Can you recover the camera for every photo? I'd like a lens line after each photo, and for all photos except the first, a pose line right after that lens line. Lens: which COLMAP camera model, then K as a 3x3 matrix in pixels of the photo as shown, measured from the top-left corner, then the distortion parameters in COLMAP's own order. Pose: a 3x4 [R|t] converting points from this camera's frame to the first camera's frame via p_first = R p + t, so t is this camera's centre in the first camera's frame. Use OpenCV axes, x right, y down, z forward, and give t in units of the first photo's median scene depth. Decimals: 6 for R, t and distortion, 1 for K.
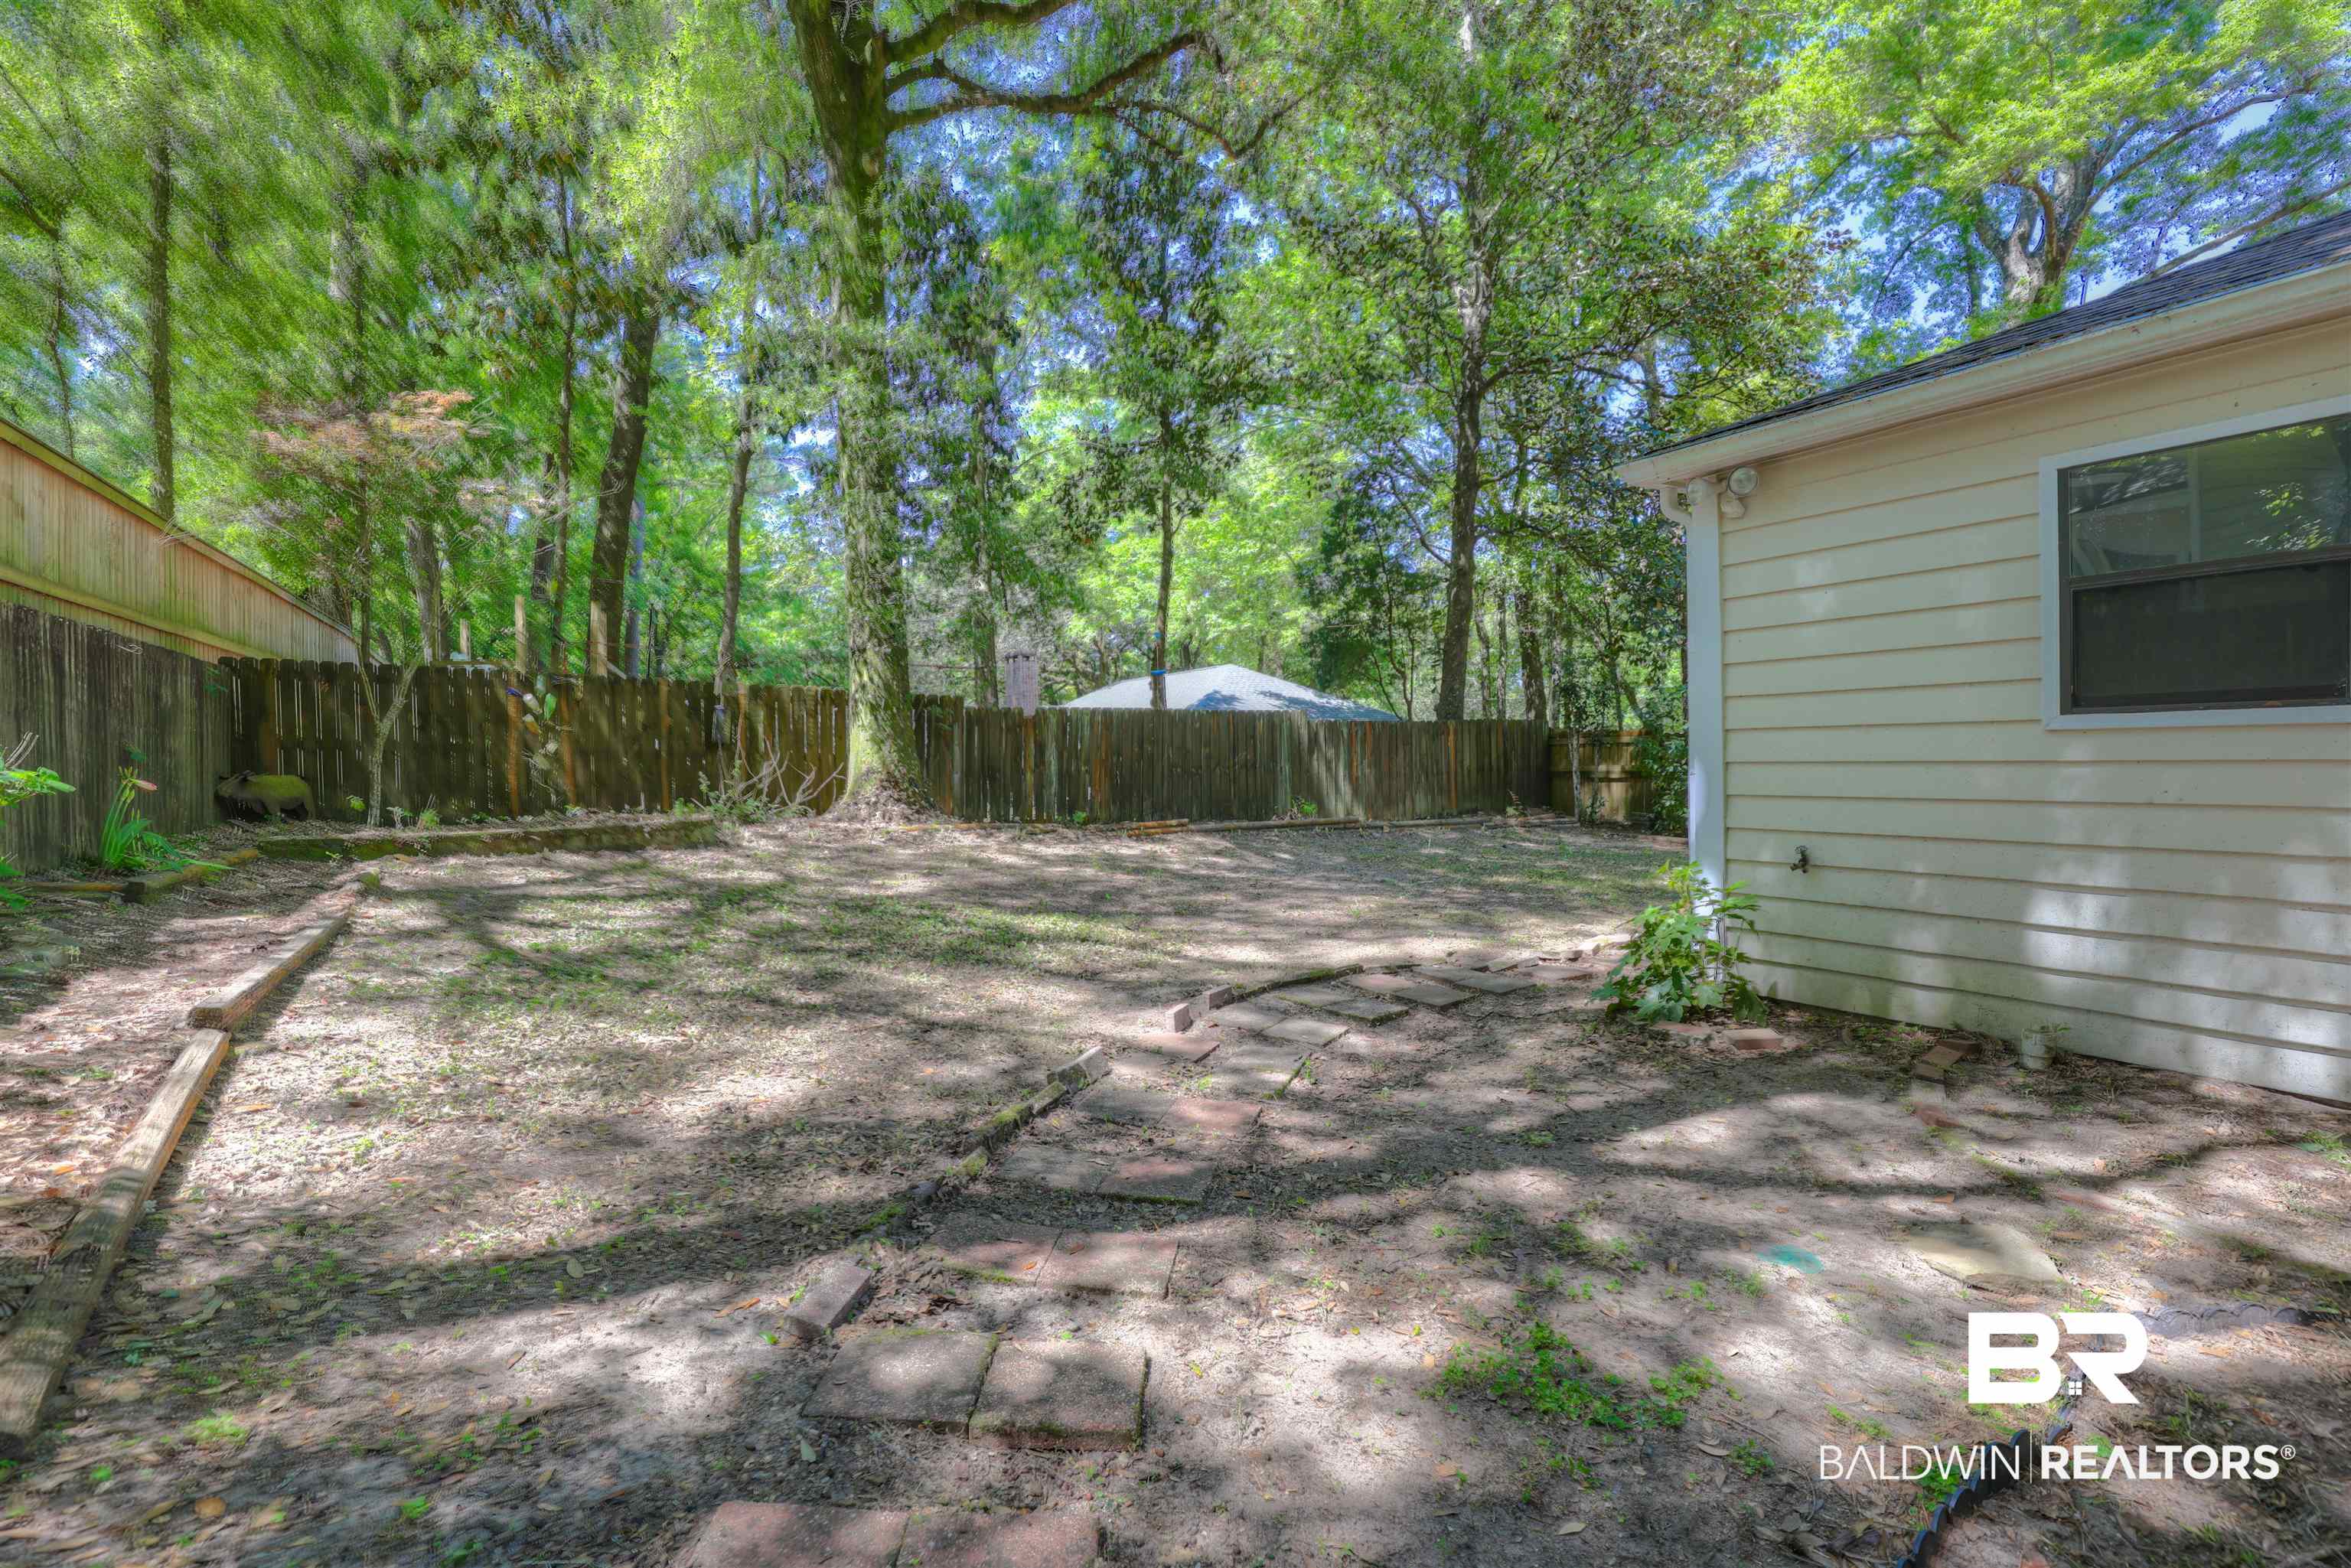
lens RADIAL K [[1093.3, 0, 1175.4], [0, 1093.3, 787.9], [0, 0, 1]] dist [-0.038515, 0.010942]
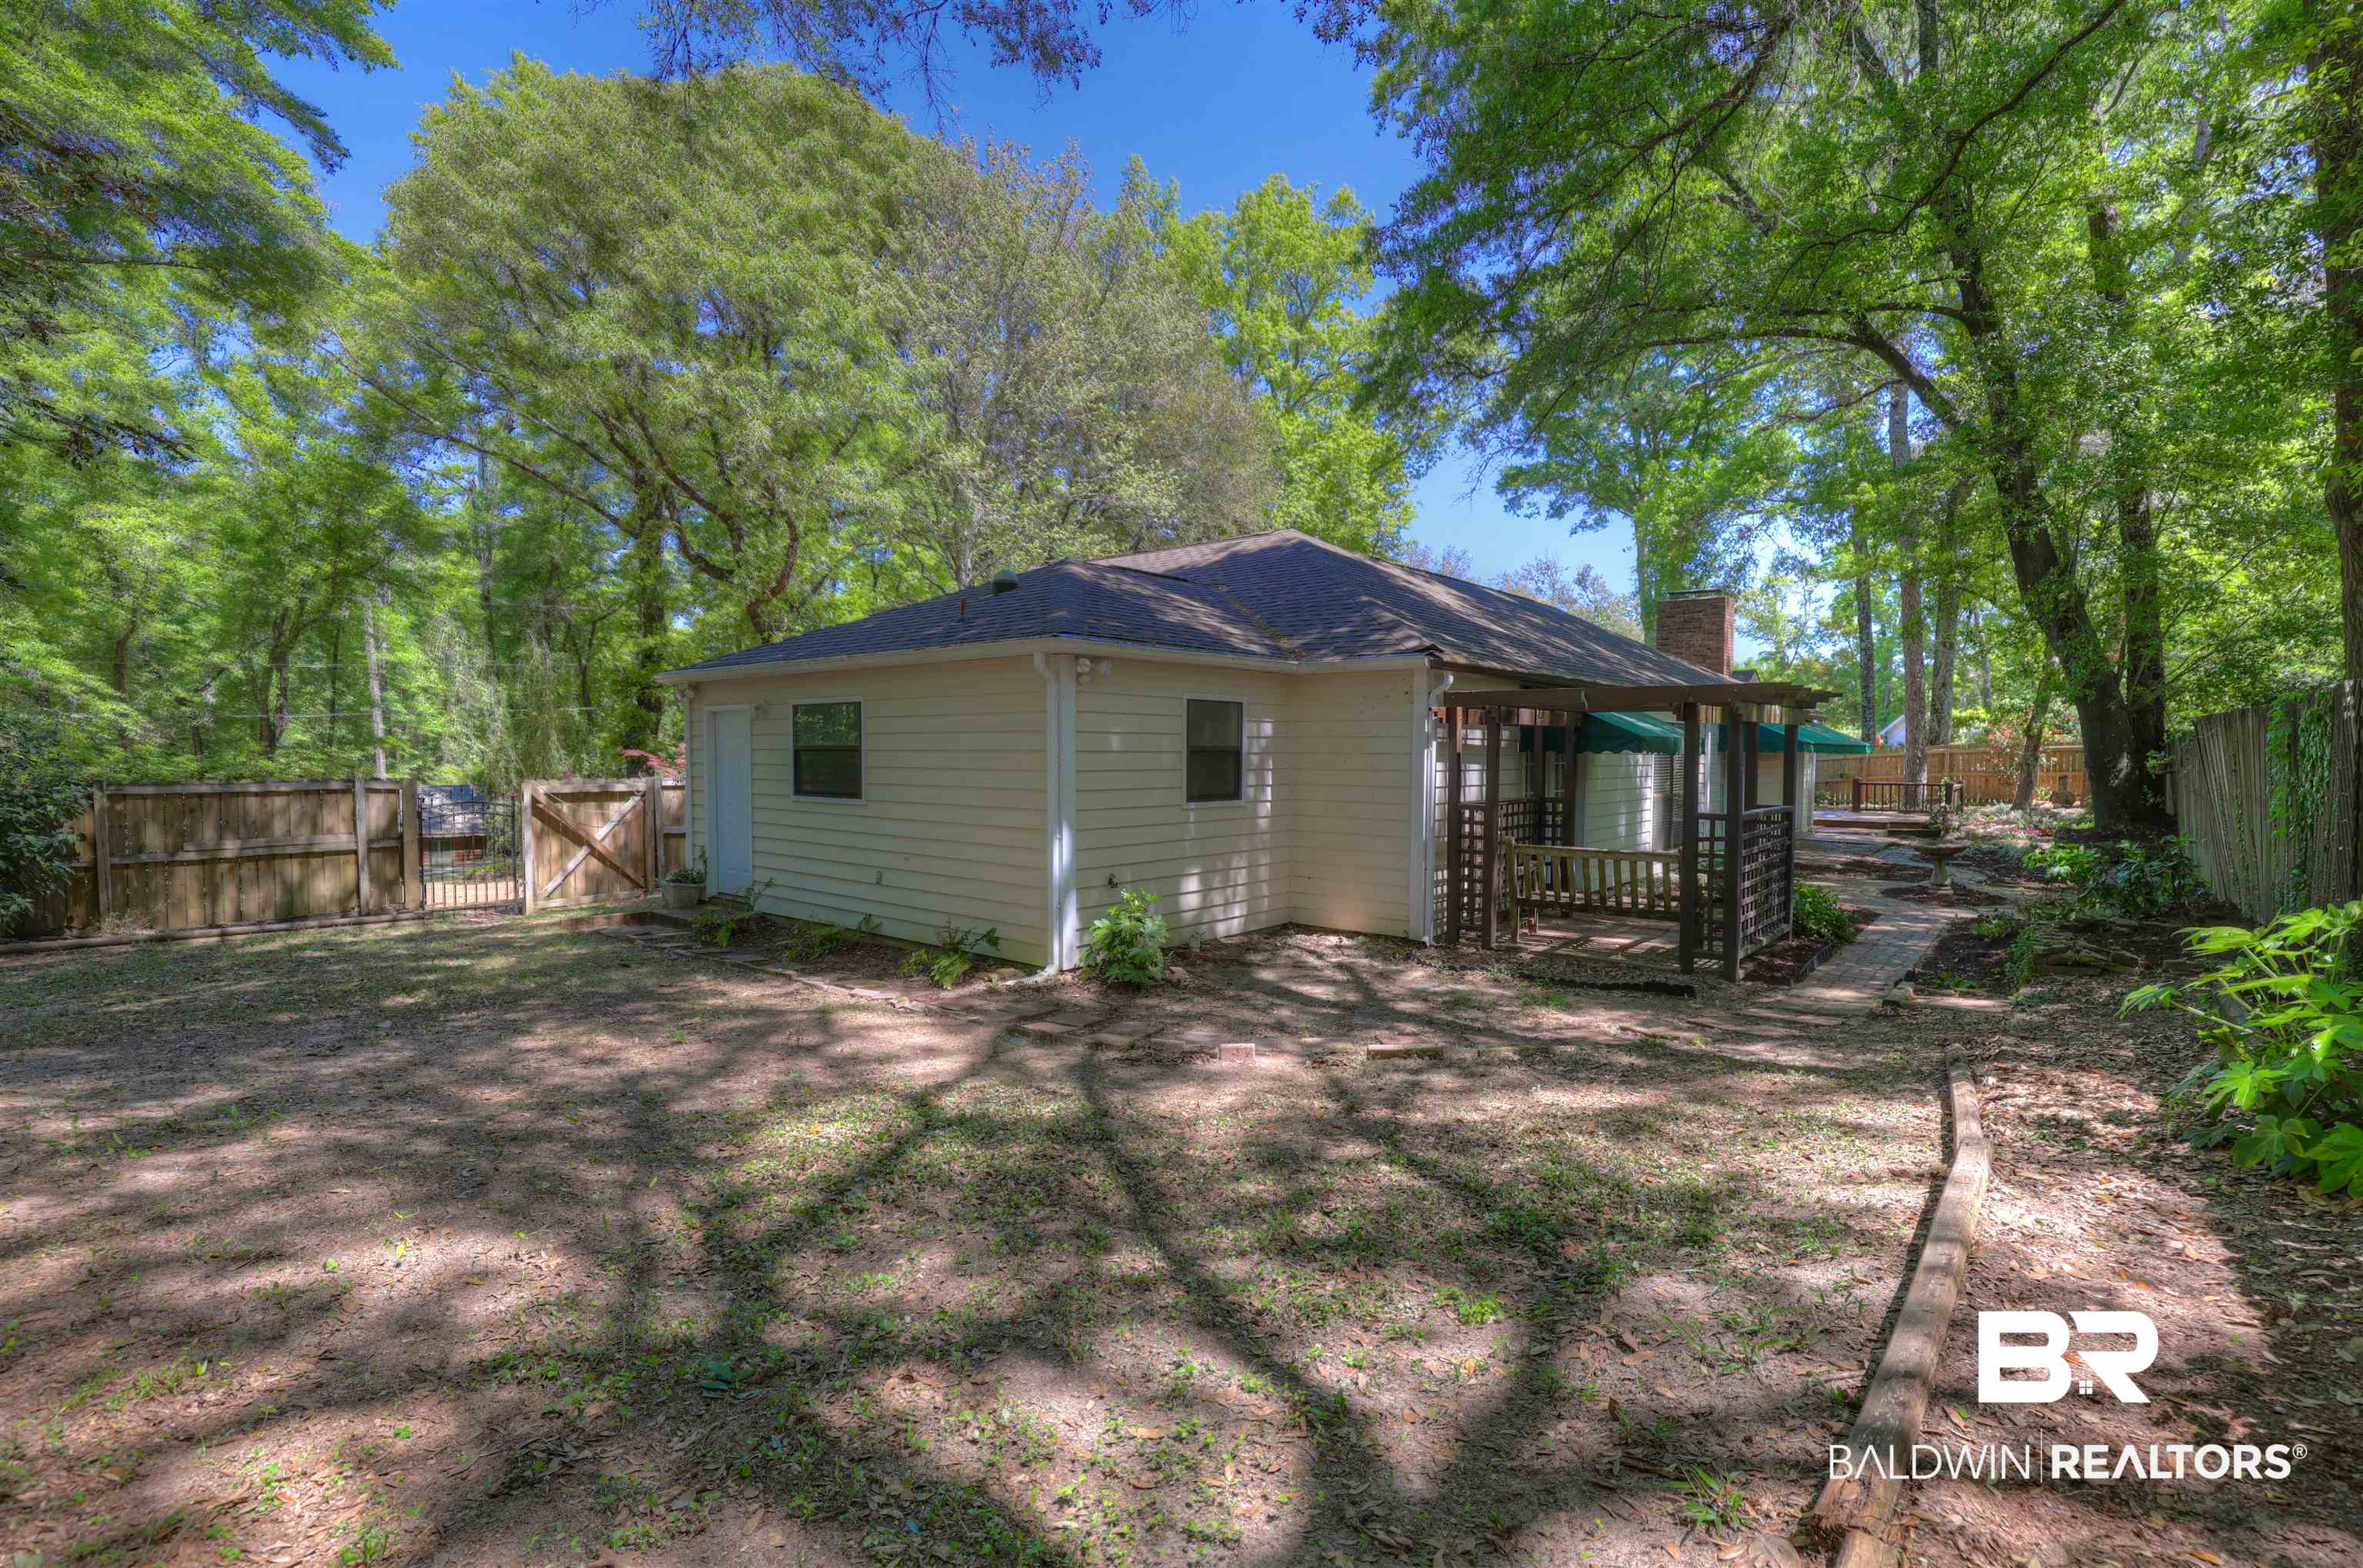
lens RADIAL K [[1087.9, 0, 1182.4], [0, 1087.9, 786.2], [0, 0, 1]] dist [-0.038446, 0.008231]
pose [[-0.335516, -0.021946, 0.941779, -1.472383], [0.014314, 0.999494, 0.028390, -0.177834], [-0.941926, 0.023006, -0.335032, 1.844342]]
